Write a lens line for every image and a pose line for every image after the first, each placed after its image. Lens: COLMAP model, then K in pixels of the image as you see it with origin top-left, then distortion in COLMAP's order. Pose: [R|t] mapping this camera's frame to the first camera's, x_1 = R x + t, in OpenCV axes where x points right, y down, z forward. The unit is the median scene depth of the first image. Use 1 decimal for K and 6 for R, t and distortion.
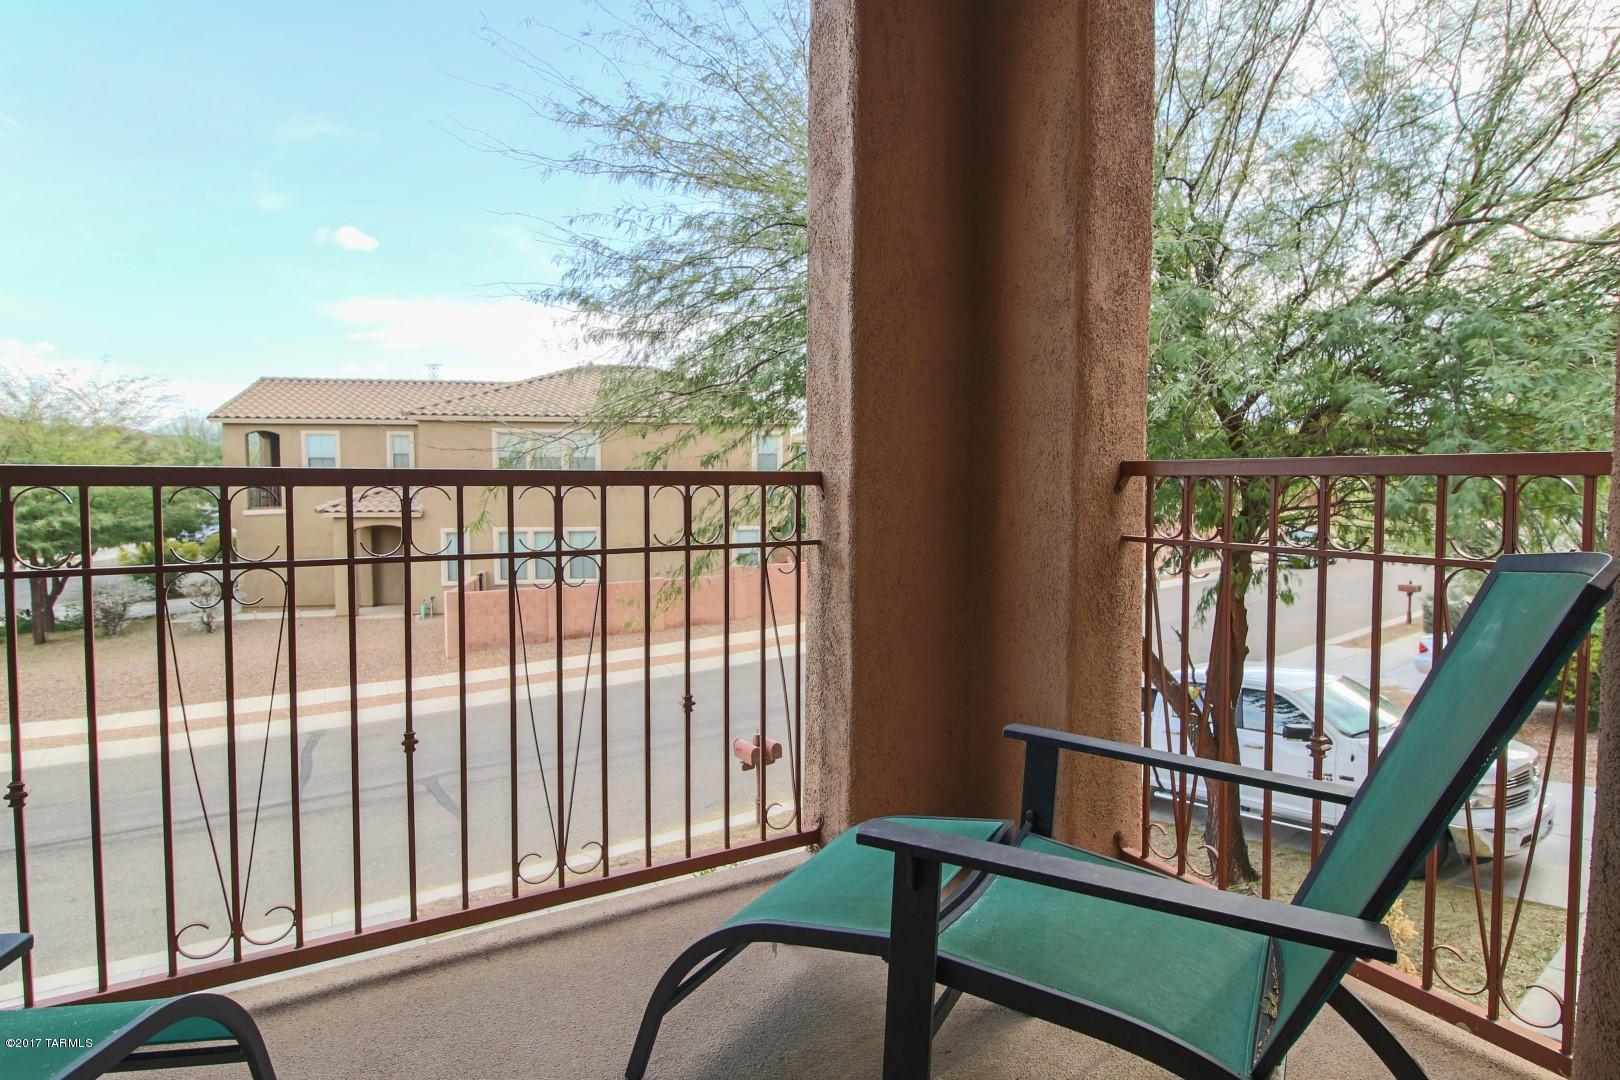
lens RADIAL K [[864.7, 0, 806.1], [0, 864.7, 538.1], [0, 0, 1]] dist [0.000008, -0.001845]
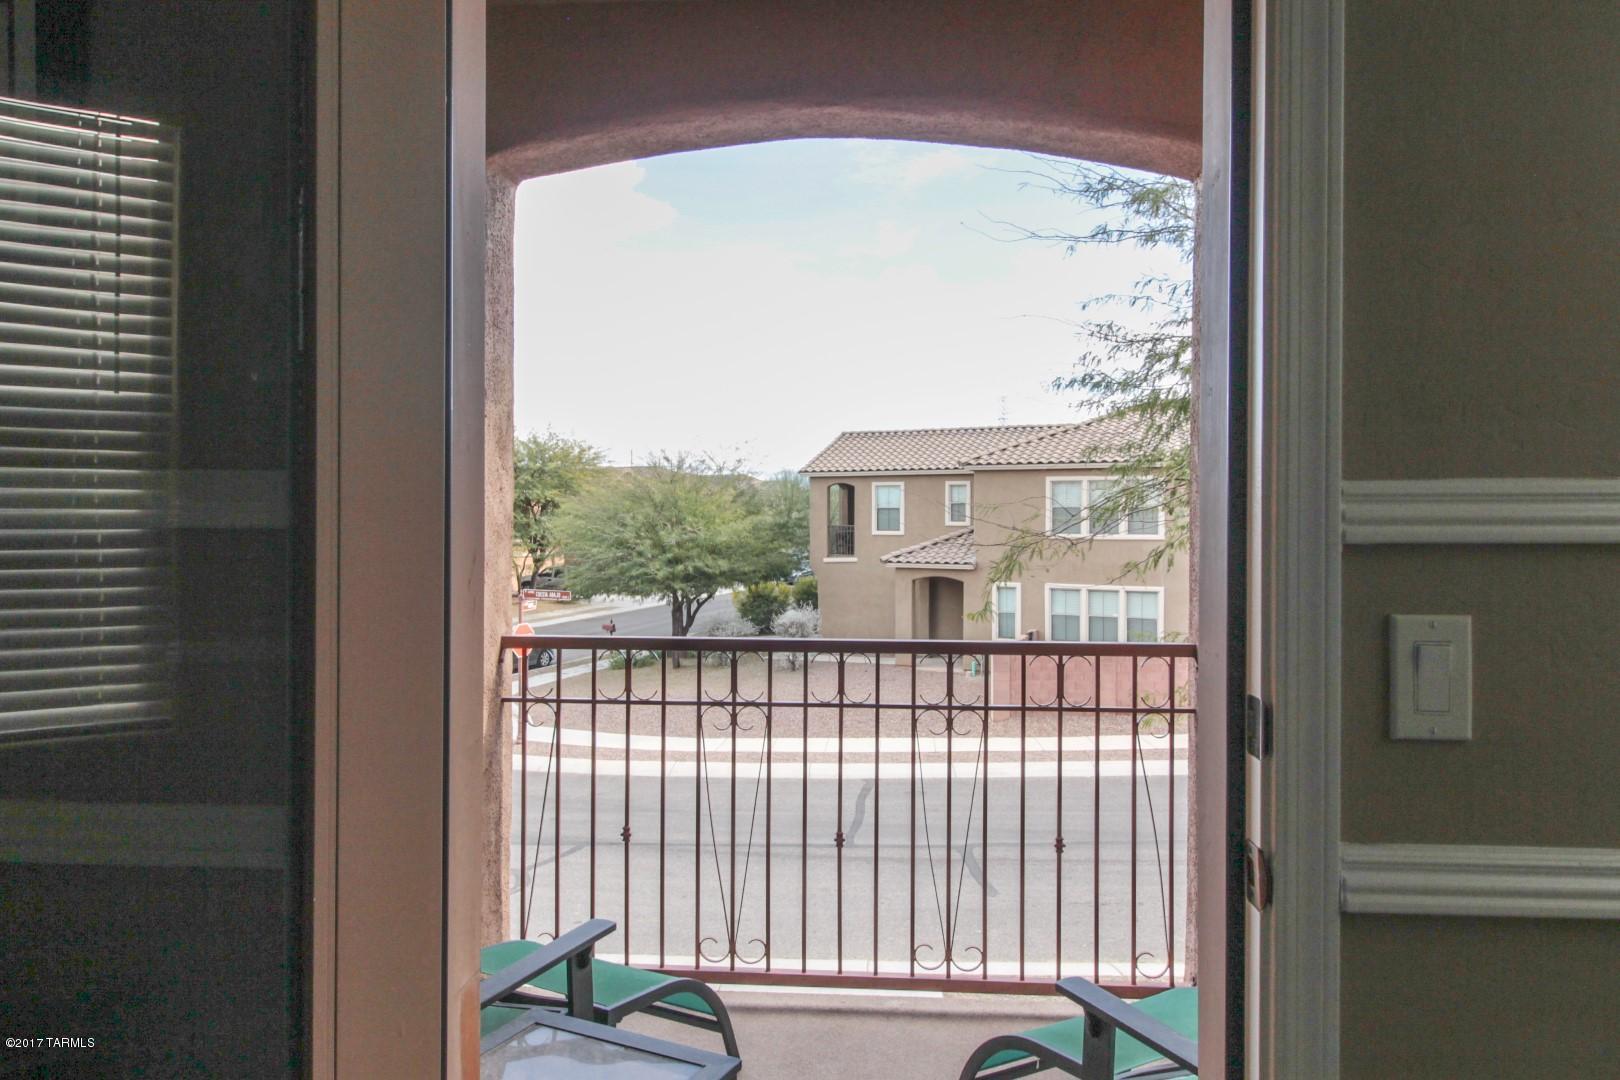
lens RADIAL K [[992.5, 0, 808.1], [0, 992.5, 542.1], [0, 0, 1]] dist [0.024832, 0.000386]
pose [[0.823985, 0.009471, -0.566533, 0.114582], [-0.031384, 0.999088, -0.028943, -0.055343], [0.565742, 0.041629, 0.823531, -0.101308]]
